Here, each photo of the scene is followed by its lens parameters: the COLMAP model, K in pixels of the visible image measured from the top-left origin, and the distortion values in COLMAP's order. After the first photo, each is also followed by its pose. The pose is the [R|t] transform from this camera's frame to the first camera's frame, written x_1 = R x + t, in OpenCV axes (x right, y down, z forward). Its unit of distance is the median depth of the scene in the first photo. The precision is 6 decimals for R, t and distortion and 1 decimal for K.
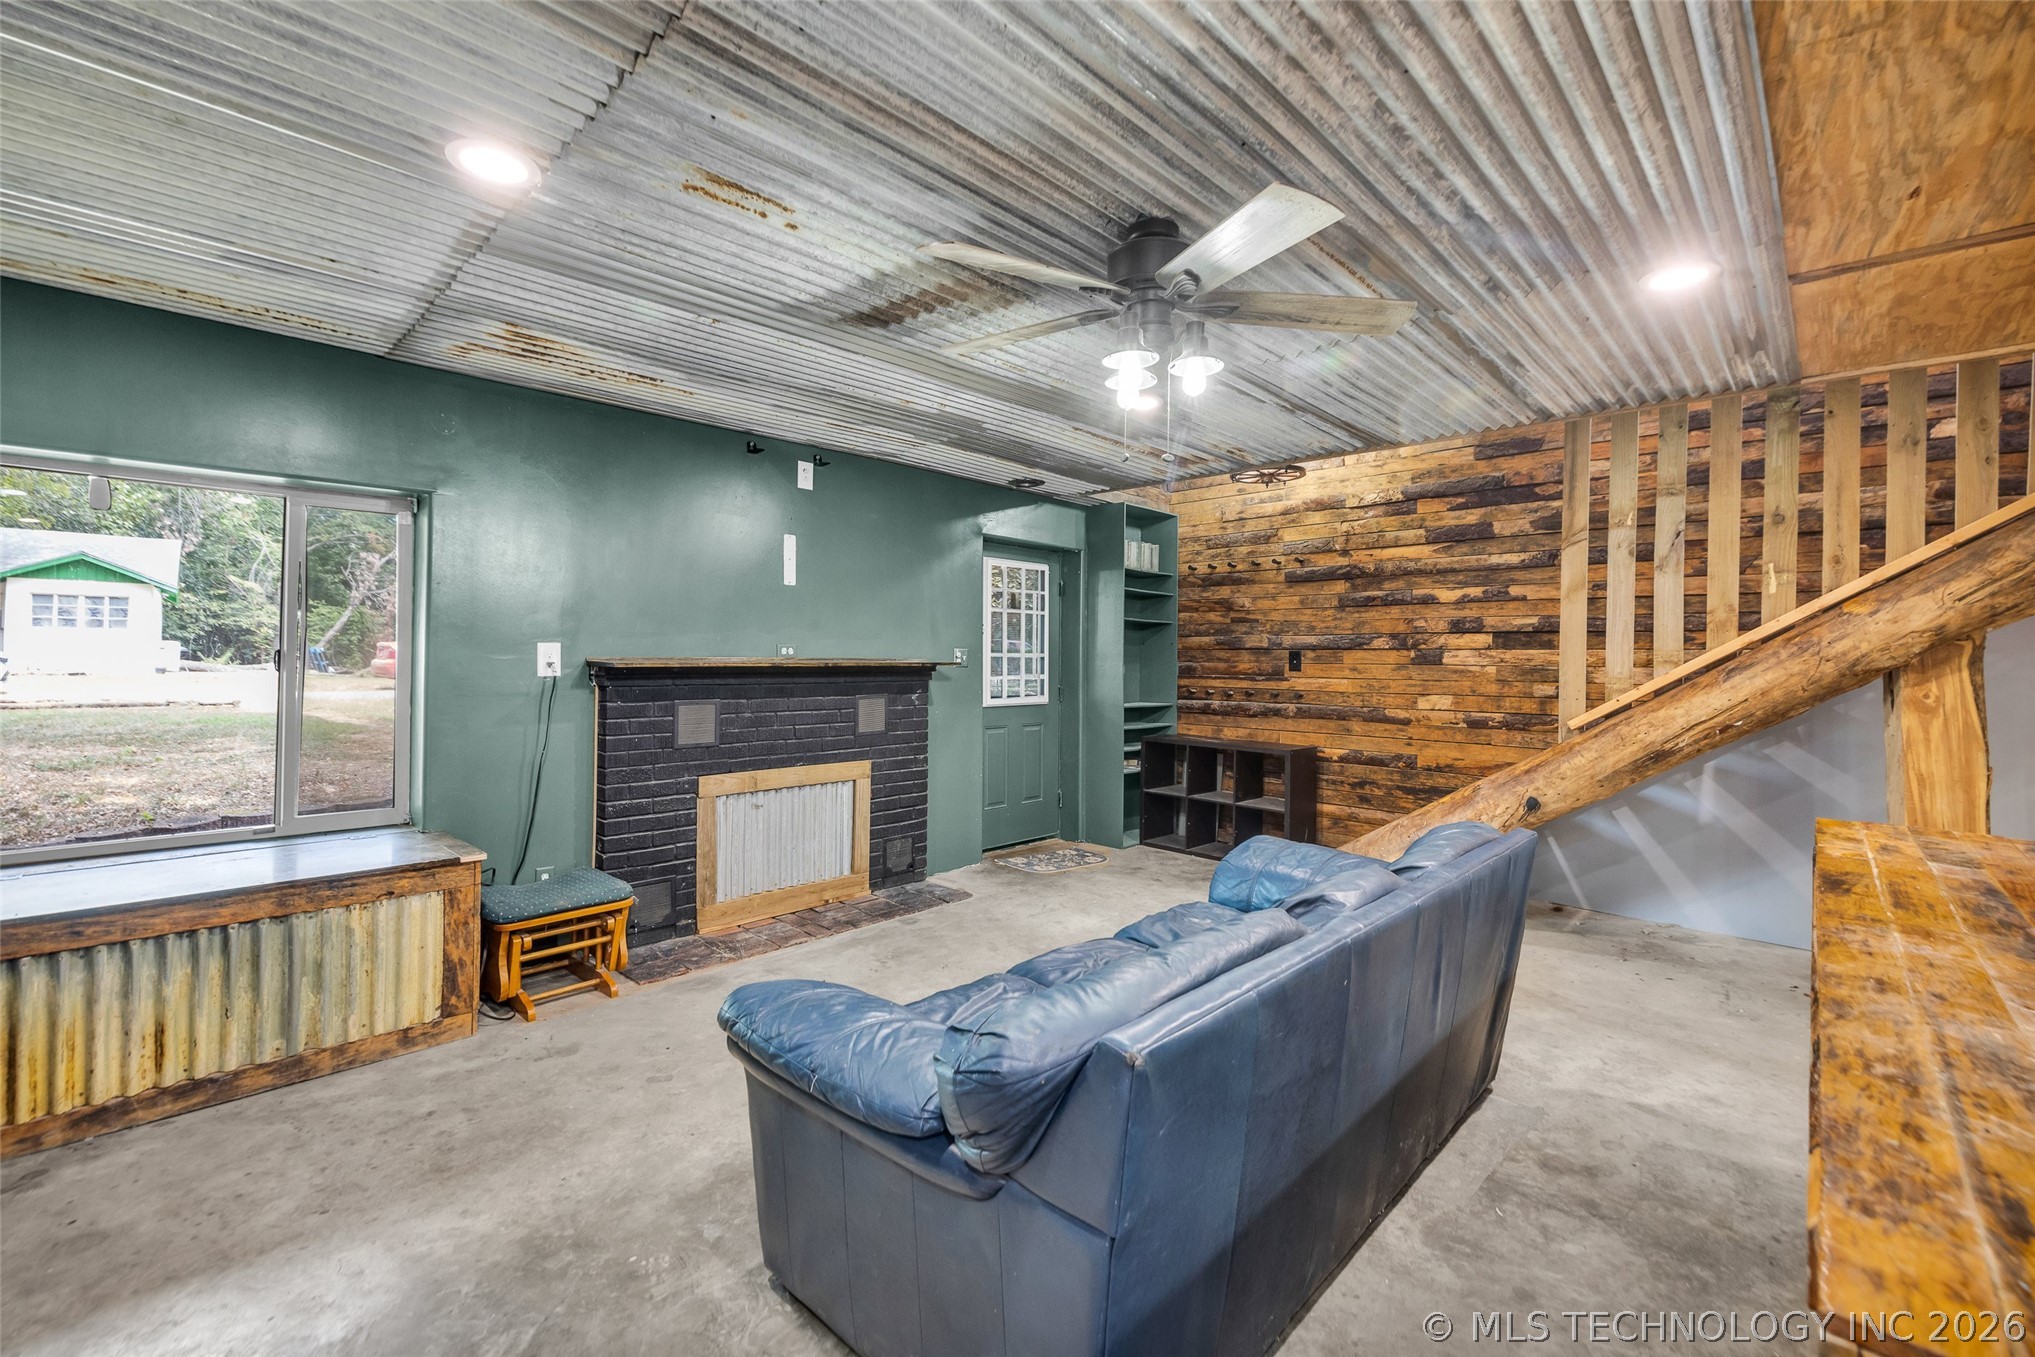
lens RADIAL K [[860.4, 0, 1018.0], [0, 860.4, 646.9], [0, 0, 1]] dist [-0.000244, 0.000425]
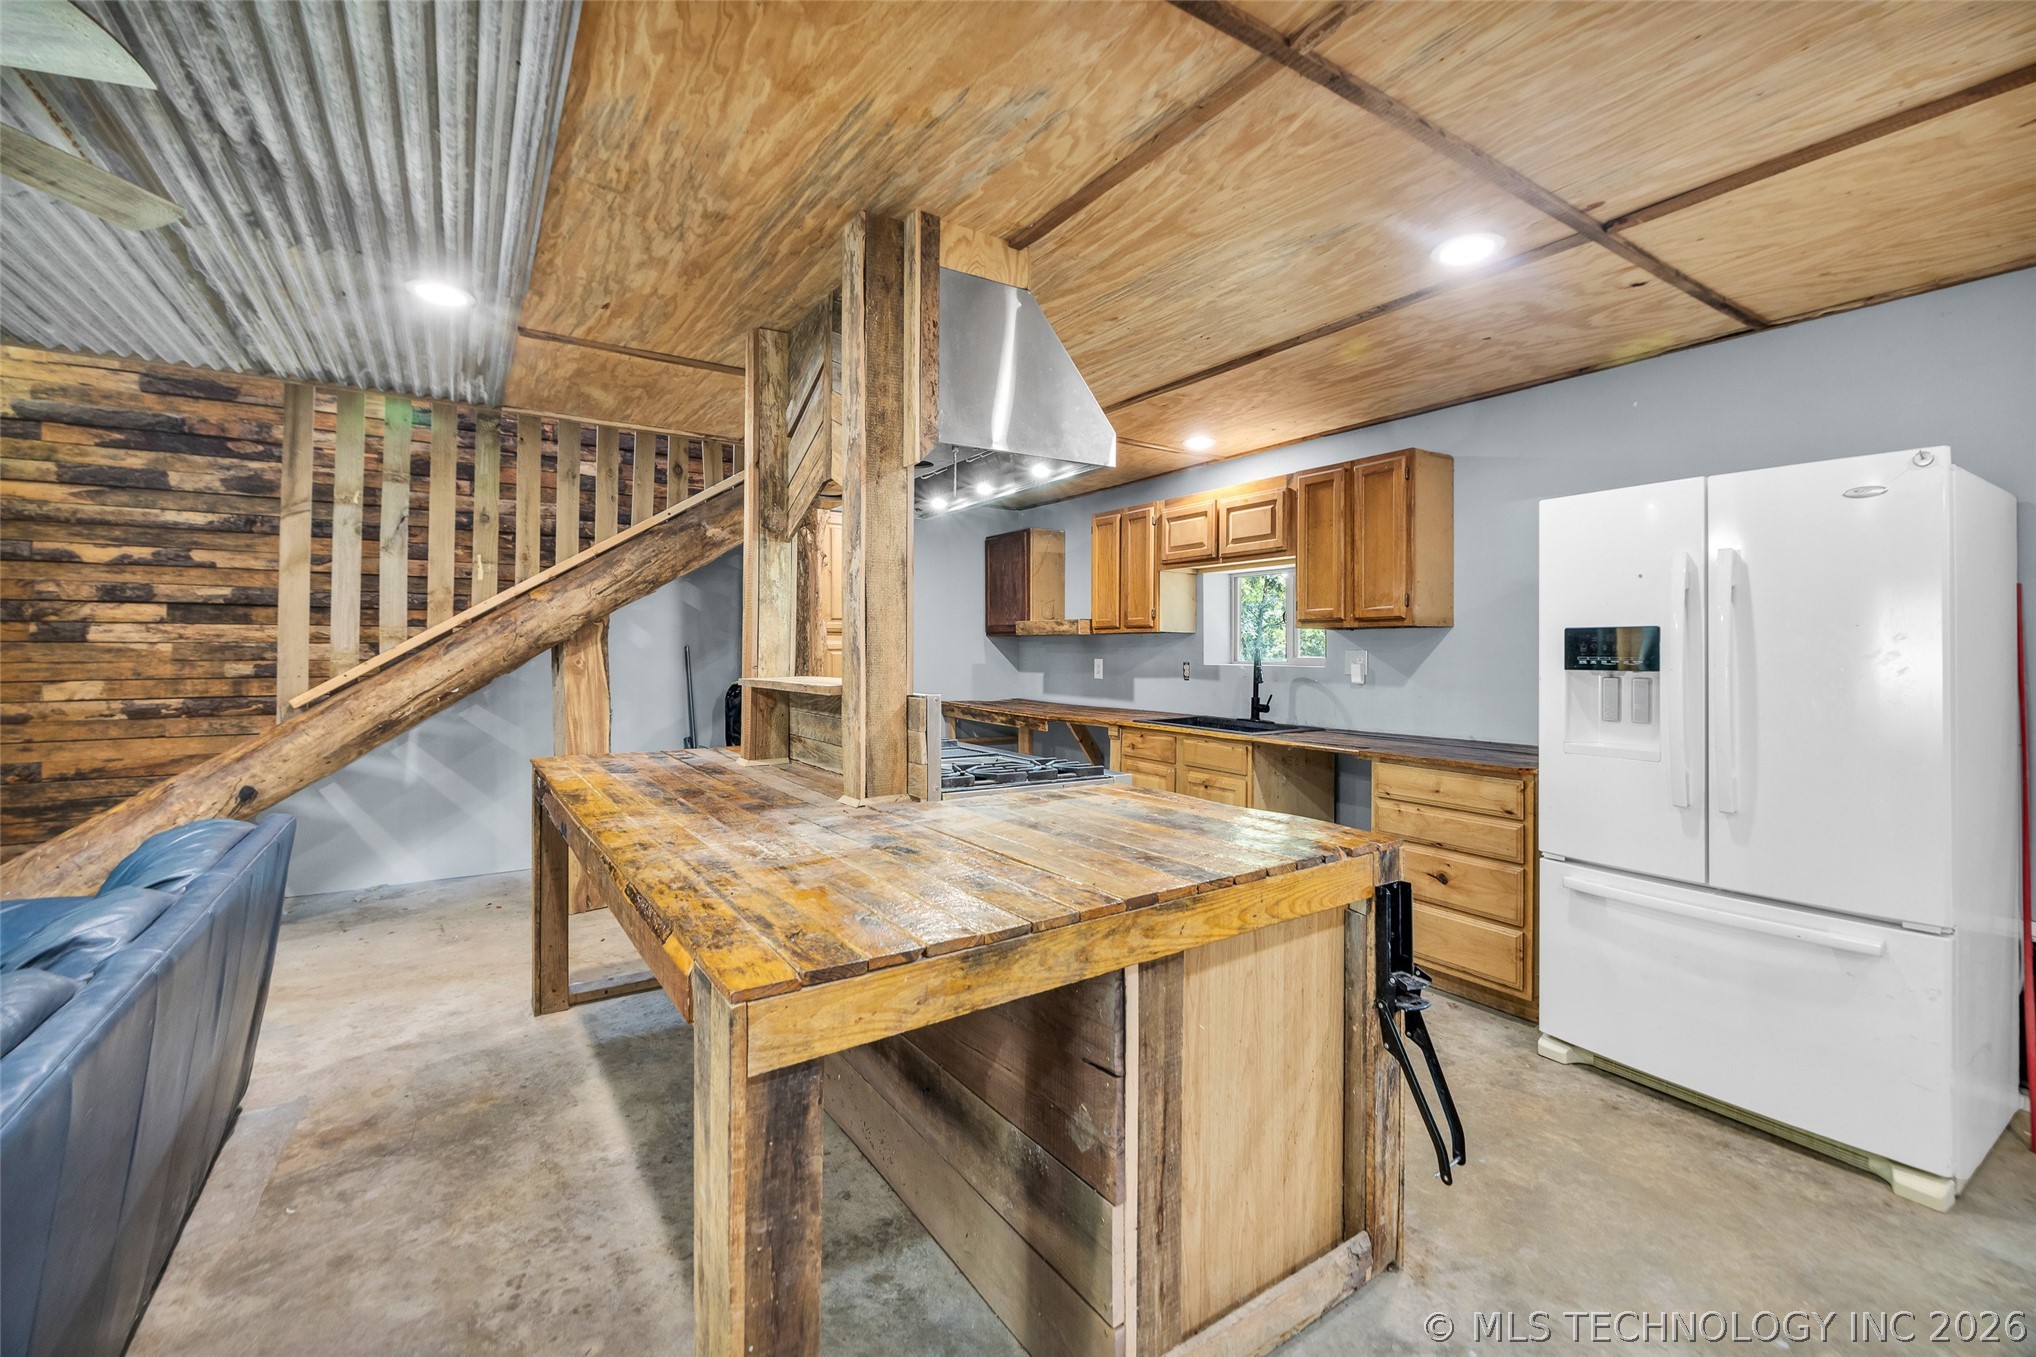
lens RADIAL K [[853.5, 0, 1017.7], [0, 853.5, 647.0], [0, 0, 1]] dist [-0.000333, -0.000161]
pose [[0.224636, -0.010274, 0.974389, -0.091598], [-0.014751, 0.999794, 0.013942, 0.002594], [-0.974331, -0.017505, 0.224438, 0.005277]]
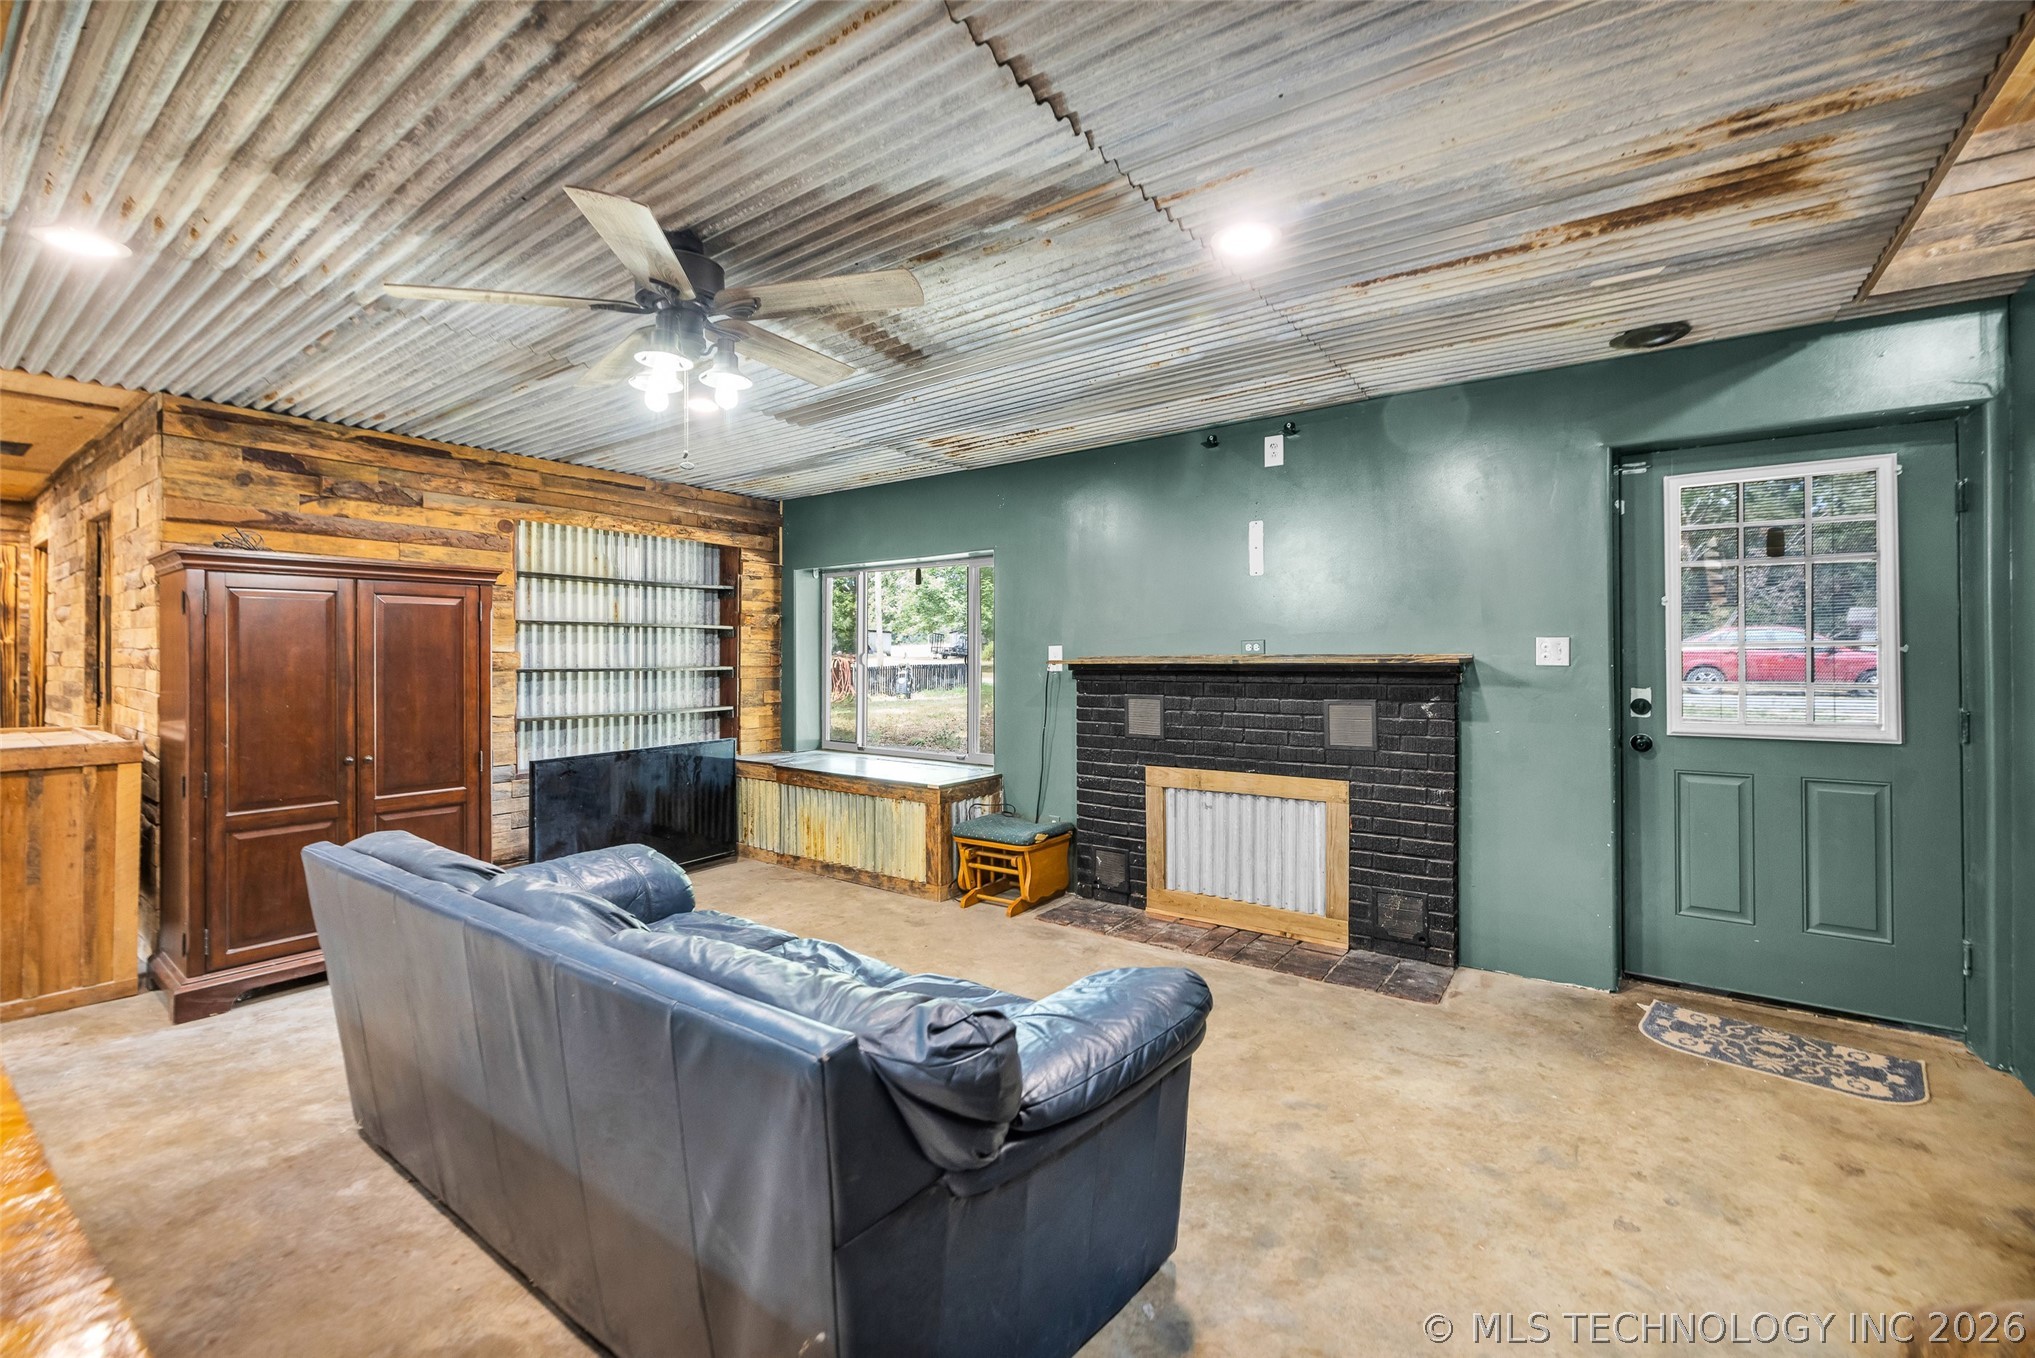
lens RADIAL K [[858.5, 0, 1006.8], [0, 858.5, 650.4], [0, 0, 1]] dist [-0.000743, -0.000262]
pose [[0.130347, -0.016750, -0.991327, 0.680139], [0.017366, 0.999742, -0.014609, 0.018949], [0.991316, -0.015311, 0.130605, 0.687894]]
